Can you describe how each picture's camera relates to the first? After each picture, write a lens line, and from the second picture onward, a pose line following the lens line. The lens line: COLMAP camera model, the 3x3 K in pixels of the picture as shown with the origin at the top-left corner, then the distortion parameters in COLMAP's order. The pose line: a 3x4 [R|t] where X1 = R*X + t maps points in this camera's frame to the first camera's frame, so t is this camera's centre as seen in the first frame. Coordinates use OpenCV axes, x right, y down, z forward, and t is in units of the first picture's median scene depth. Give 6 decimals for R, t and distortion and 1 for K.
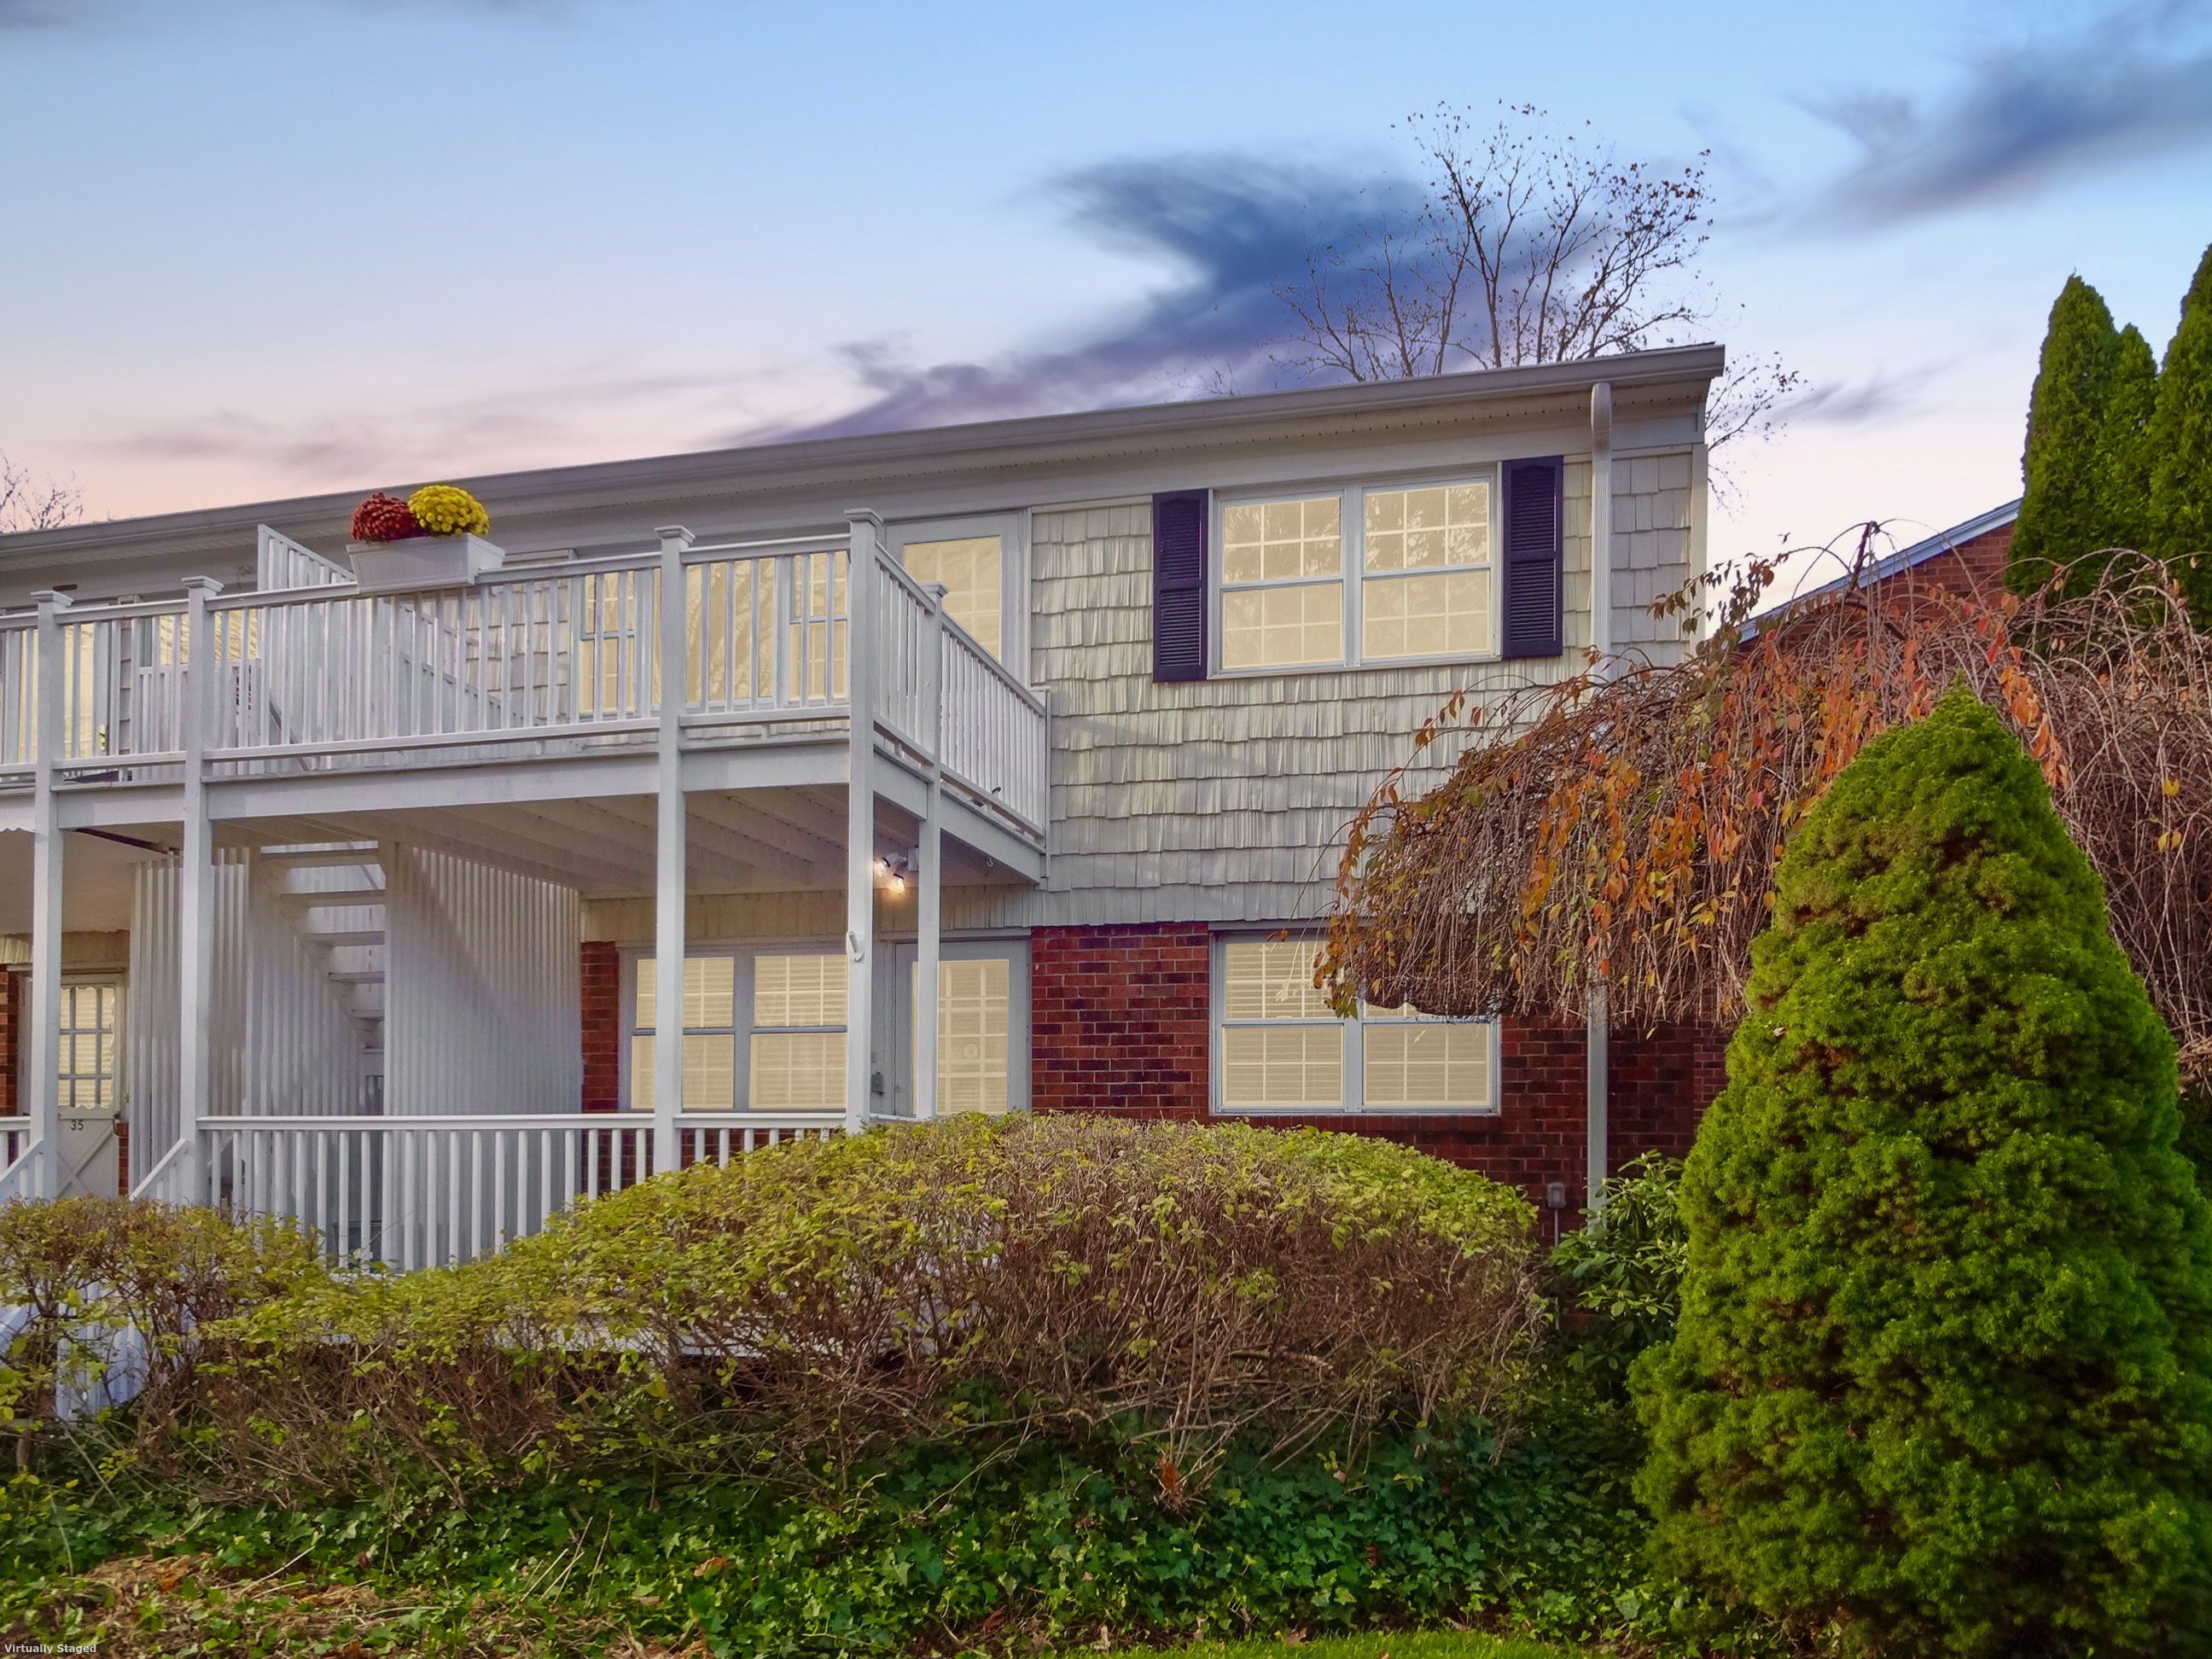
lens RADIAL K [[1648.7, 0, 1117.4], [0, 1648.7, 816.9], [0, 0, 1]] dist [0.011174, -0.010022]
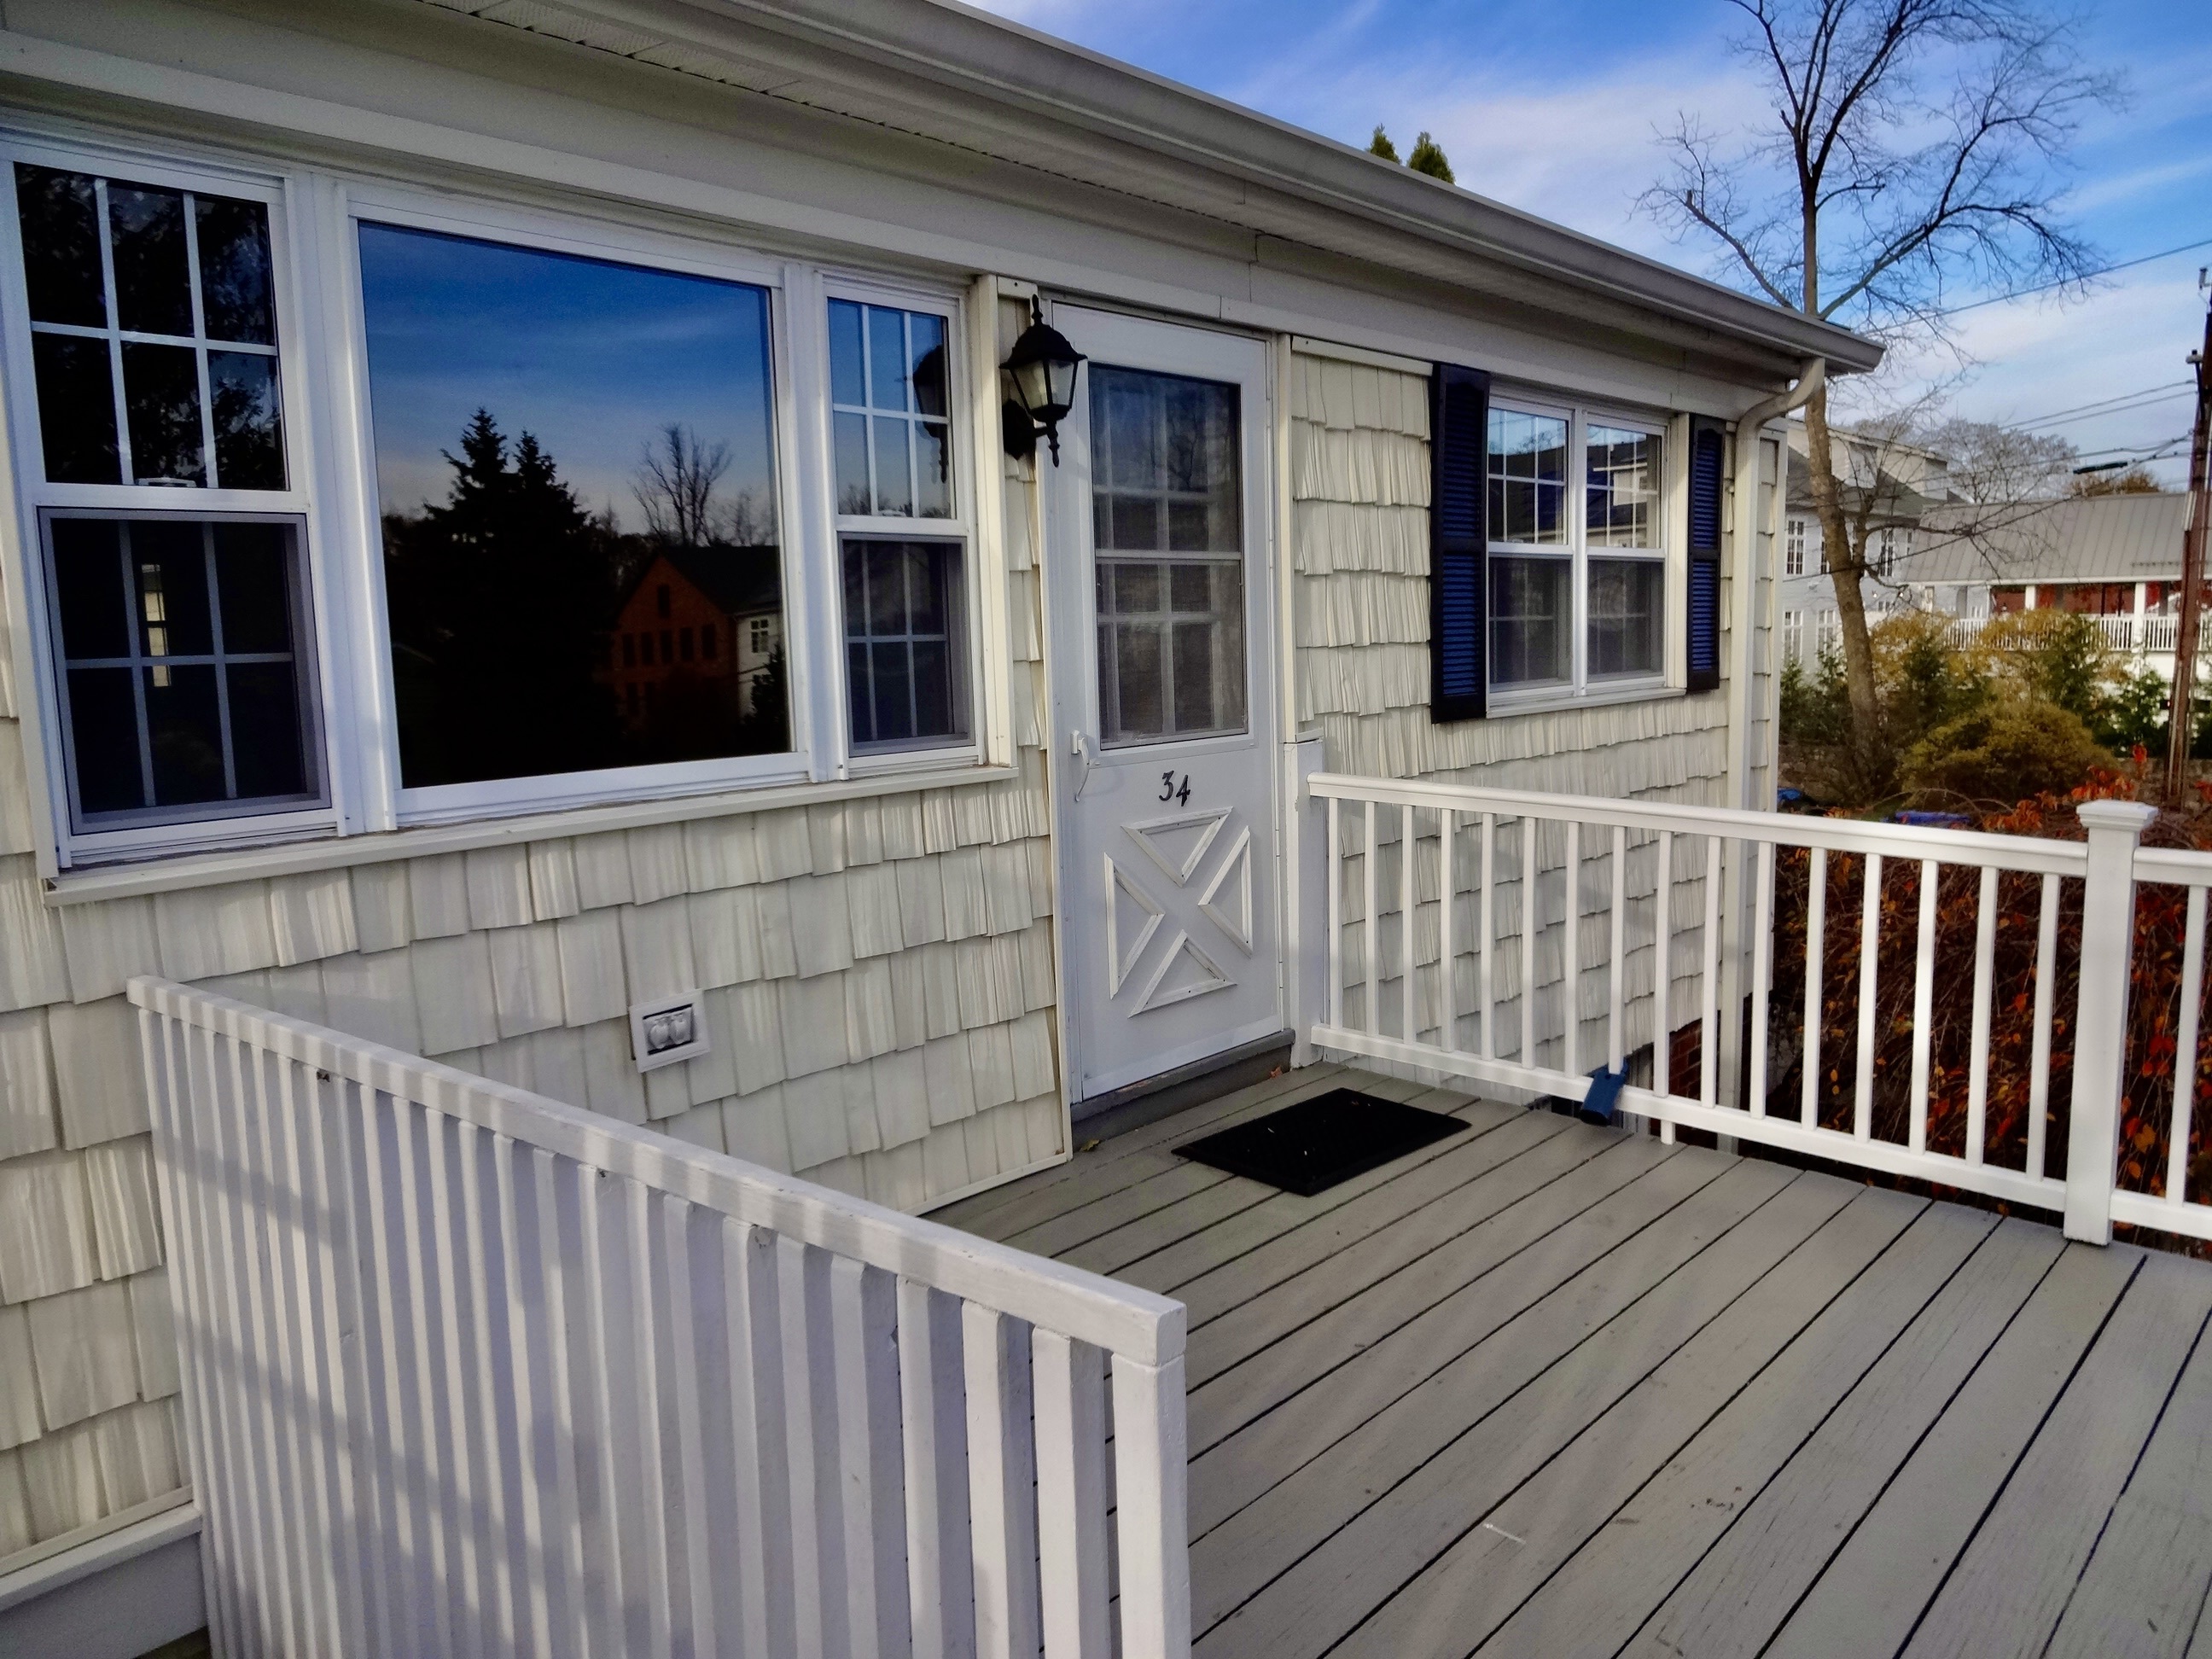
lens RADIAL K [[1648.7, 0, 1117.4], [0, 1648.7, 816.9], [0, 0, 1]] dist [0.011174, -0.010022]
pose [[0.442620, -0.127783, 0.887558, -0.523663], [-0.149429, 0.965444, 0.213515, -0.151362], [-0.884171, -0.227133, 0.408230, 0.835134]]
